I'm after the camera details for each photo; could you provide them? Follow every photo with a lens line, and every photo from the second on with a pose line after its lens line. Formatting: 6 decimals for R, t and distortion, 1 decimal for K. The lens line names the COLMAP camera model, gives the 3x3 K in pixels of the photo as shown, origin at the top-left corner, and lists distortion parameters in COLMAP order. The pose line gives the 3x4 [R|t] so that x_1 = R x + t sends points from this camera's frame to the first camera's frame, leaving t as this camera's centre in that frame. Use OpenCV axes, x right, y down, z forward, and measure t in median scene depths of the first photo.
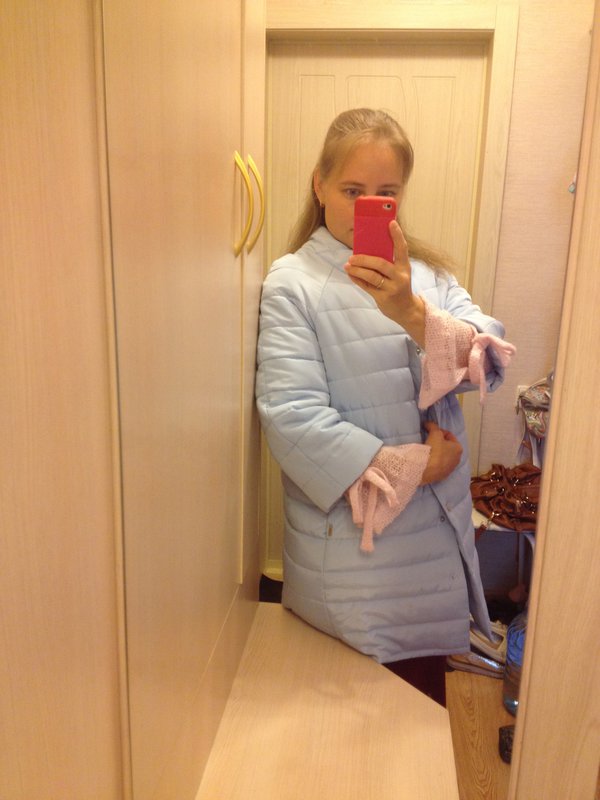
lens RADIAL K [[781.2, 0, 300.2], [0, 781.2, 396.7], [0, 0, 1]] dist [0.182209, -0.380078]
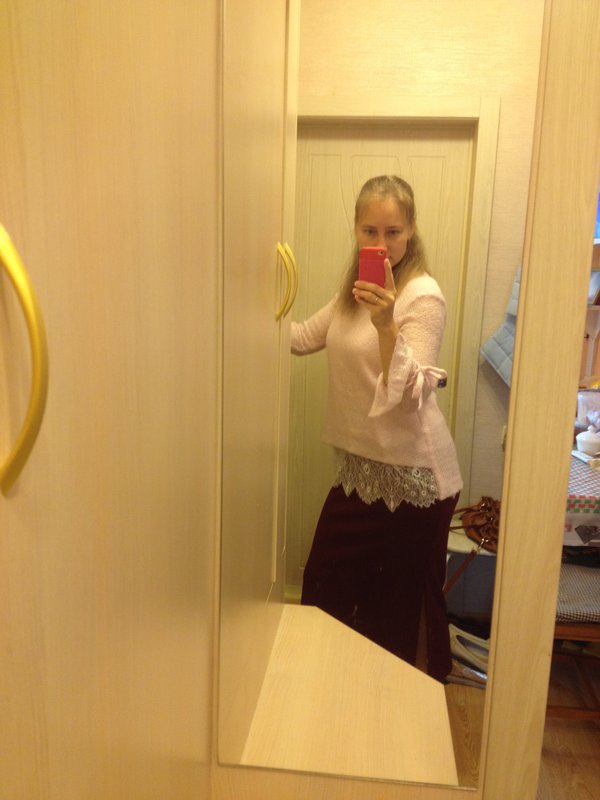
lens RADIAL K [[795.3, 0, 296.6], [0, 795.3, 400.3], [0, 0, 1]] dist [0.204897, -0.467120]
pose [[0.999980, 0.001612, 0.006078, -0.026361], [-0.001292, 0.998638, -0.052153, 0.010419], [-0.006154, 0.052144, 0.998621, -0.146094]]
